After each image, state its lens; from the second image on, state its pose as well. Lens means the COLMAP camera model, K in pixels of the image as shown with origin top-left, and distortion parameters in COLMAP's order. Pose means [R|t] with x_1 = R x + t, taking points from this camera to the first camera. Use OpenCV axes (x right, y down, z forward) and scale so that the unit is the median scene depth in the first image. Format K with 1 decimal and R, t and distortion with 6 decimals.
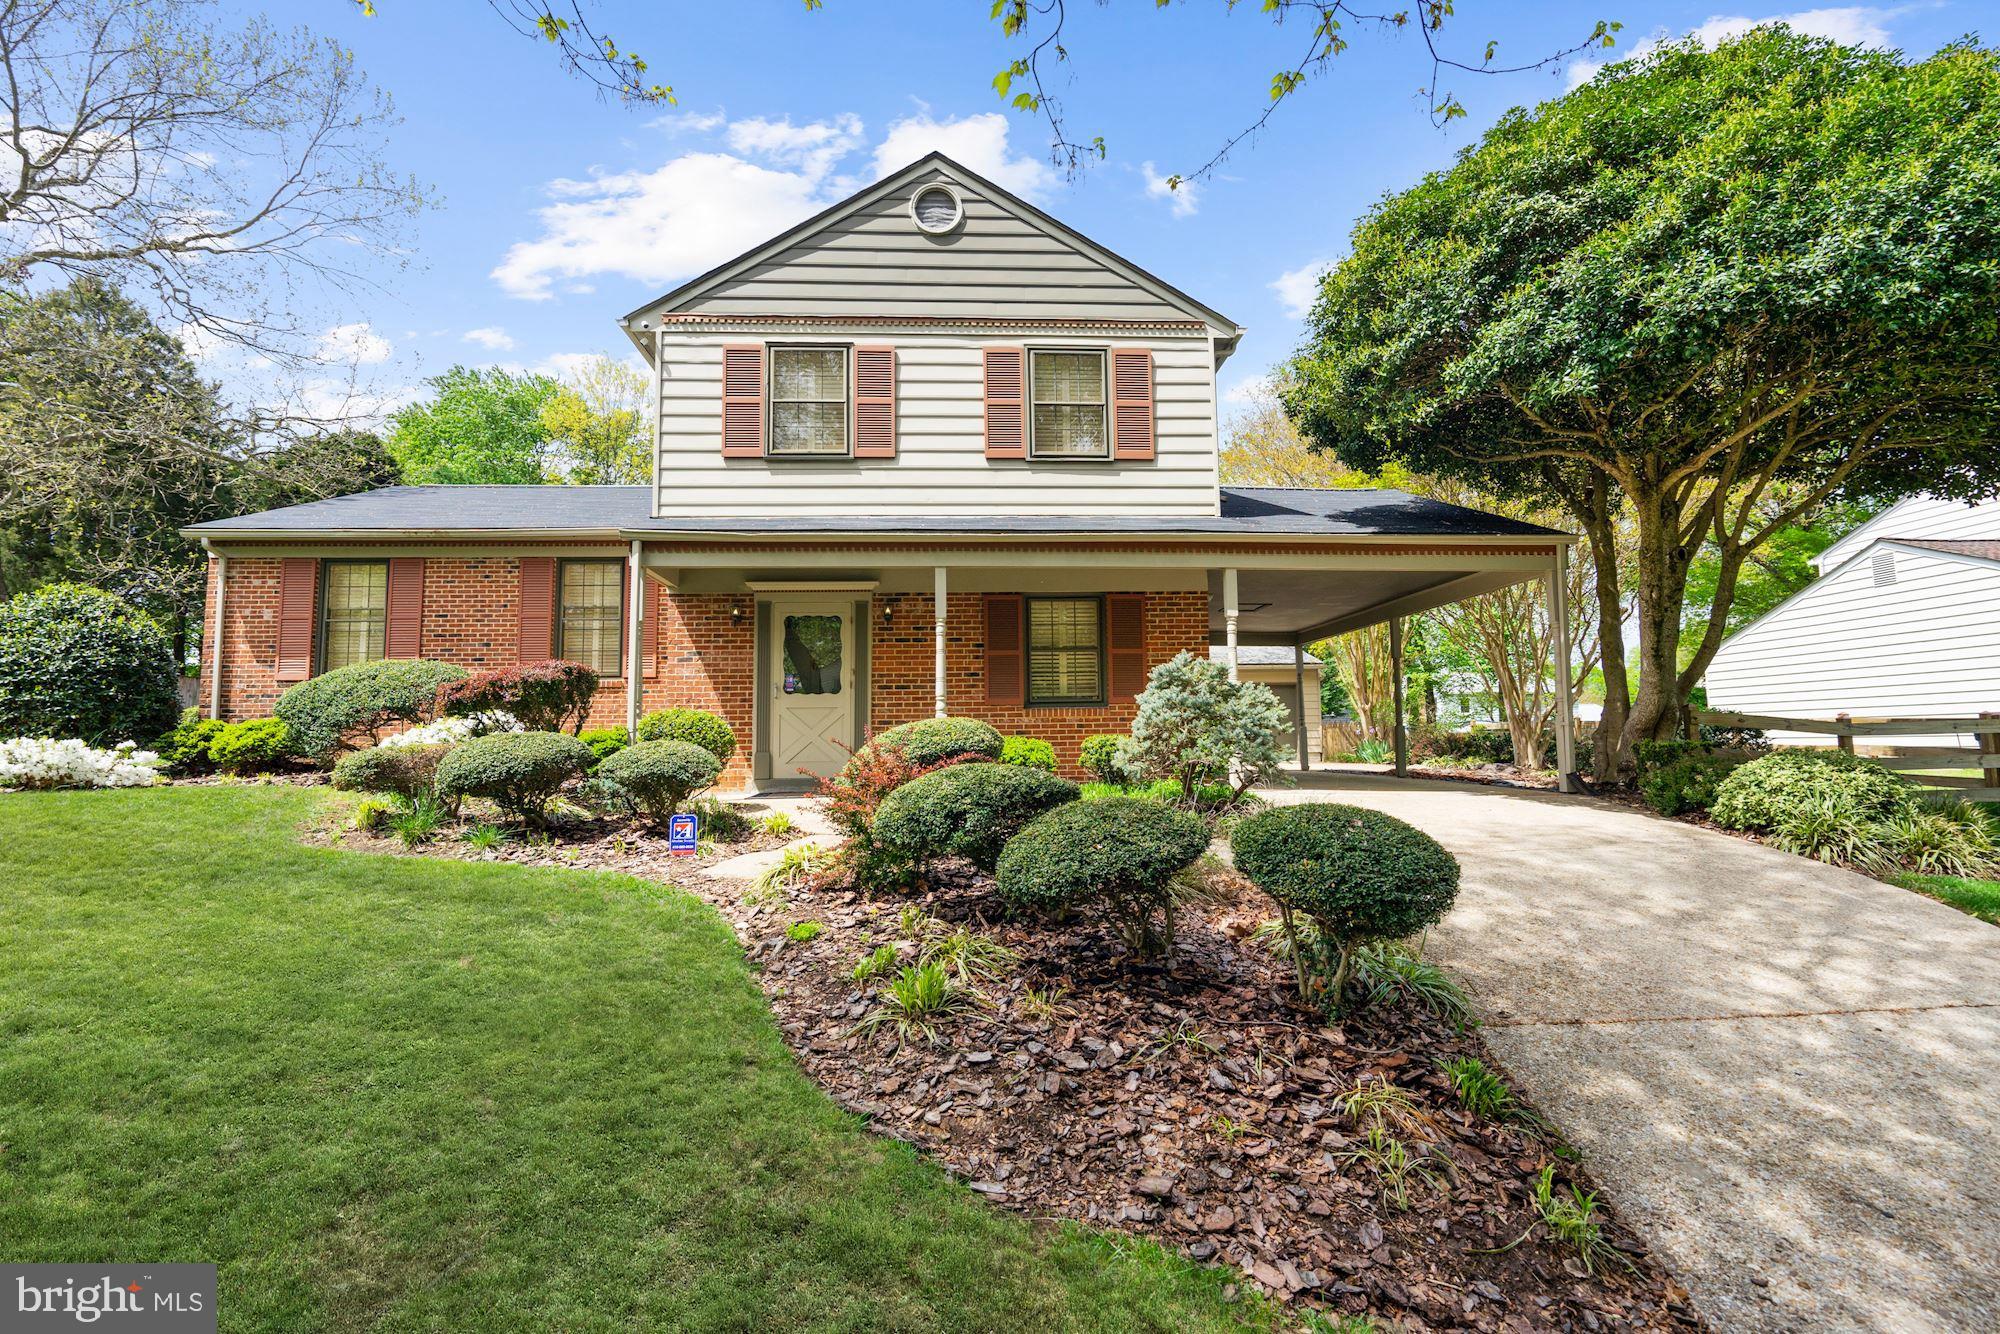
lens RADIAL K [[898.2, 0, 997.7], [0, 898.2, 671.0], [0, 0, 1]] dist [-0.002317, 0.000090]
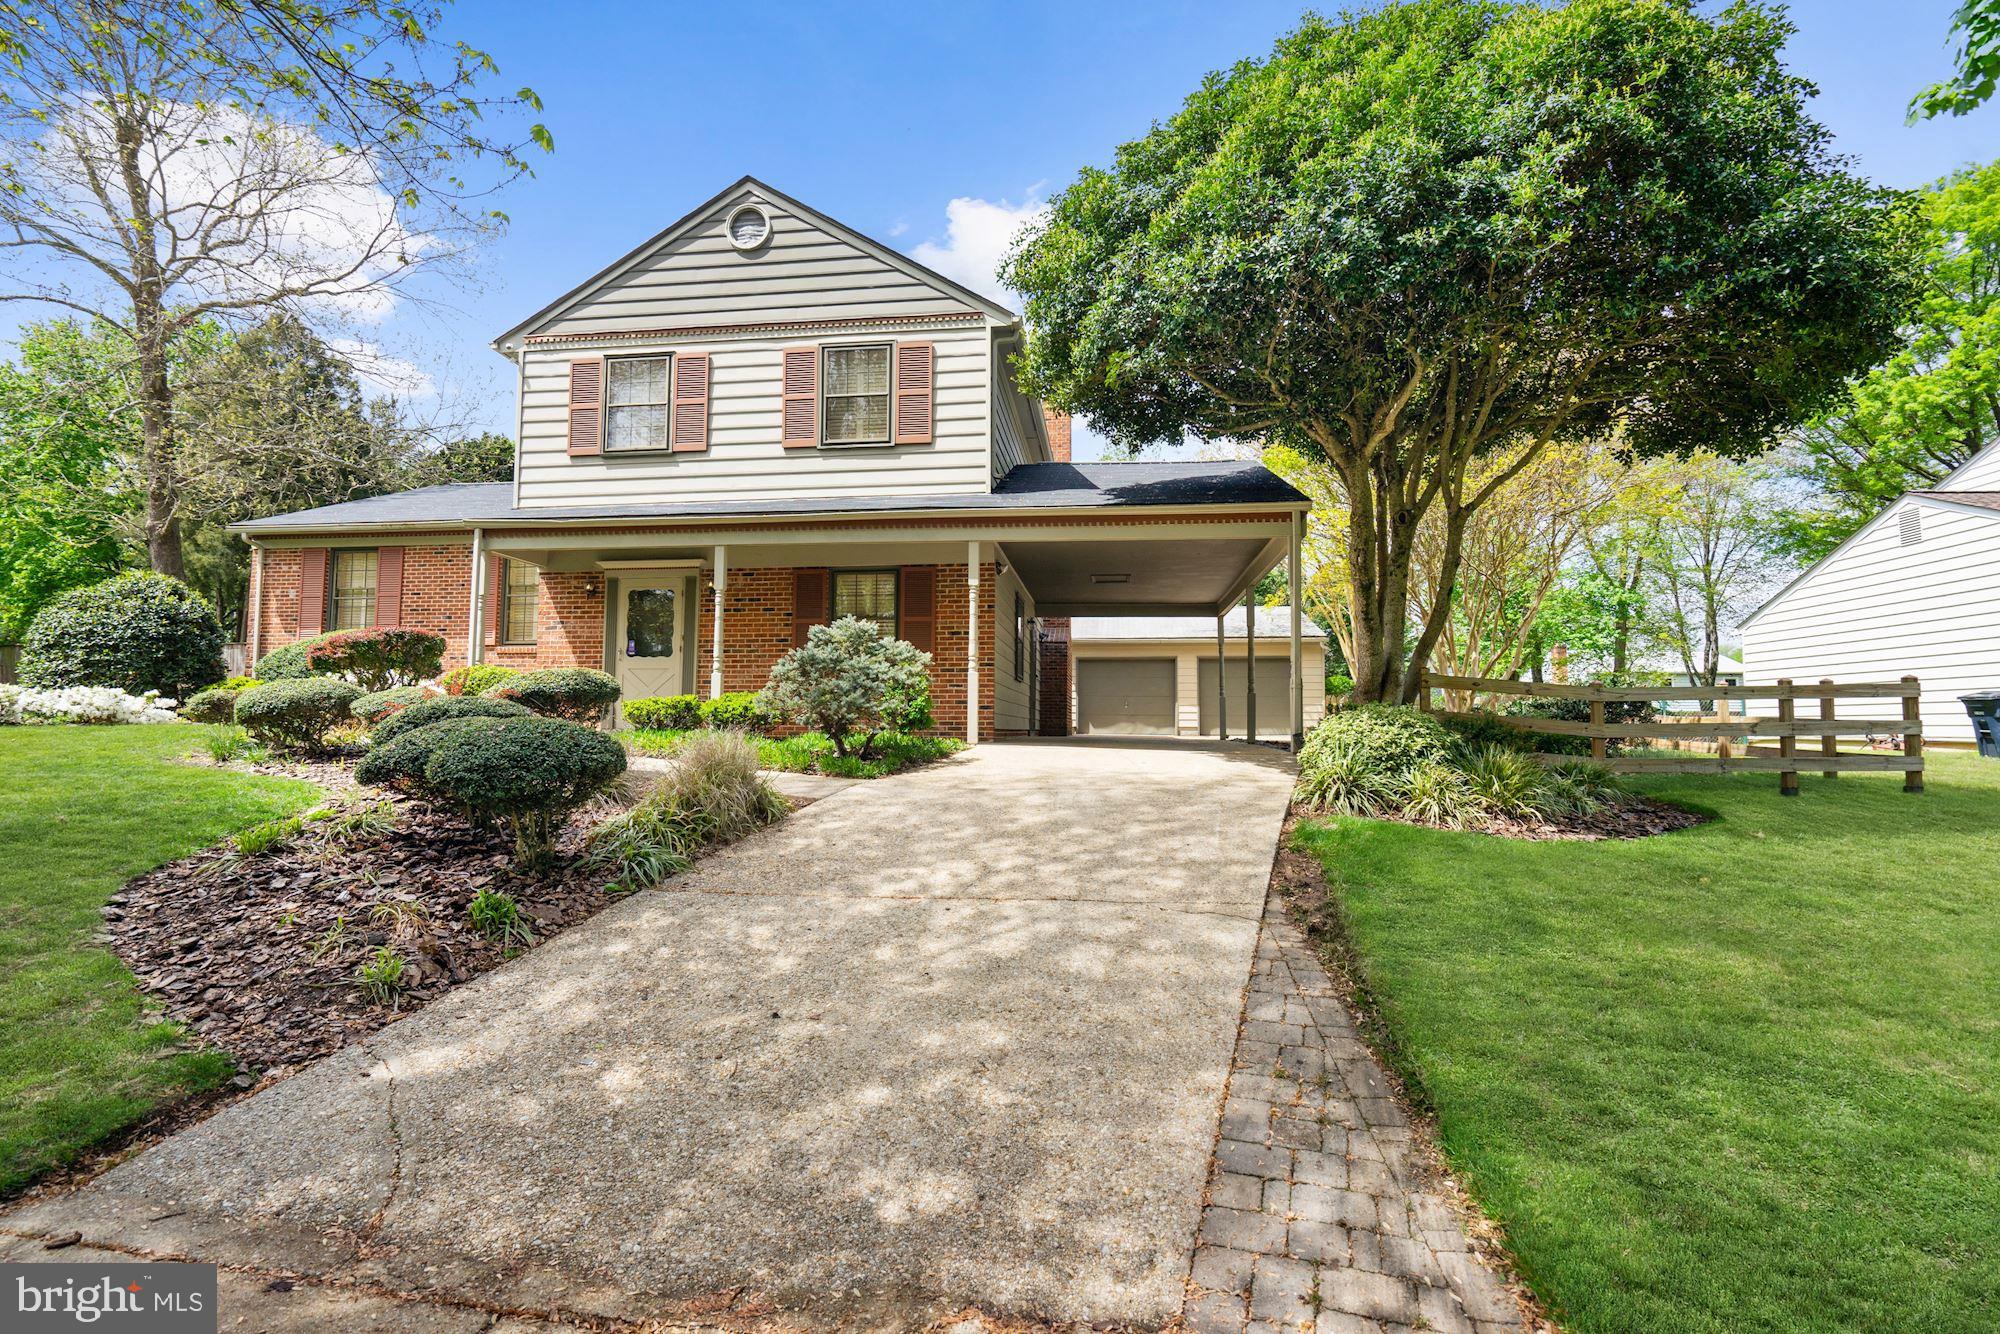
lens RADIAL K [[898.2, 0, 997.0], [0, 898.2, 669.1], [0, 0, 1]] dist [-0.002317, 0.000090]
pose [[0.983631, 0.005320, -0.180116, 0.450186], [-0.001332, 0.999751, 0.022254, 0.015127], [0.180190, -0.021649, 0.983394, -0.065114]]
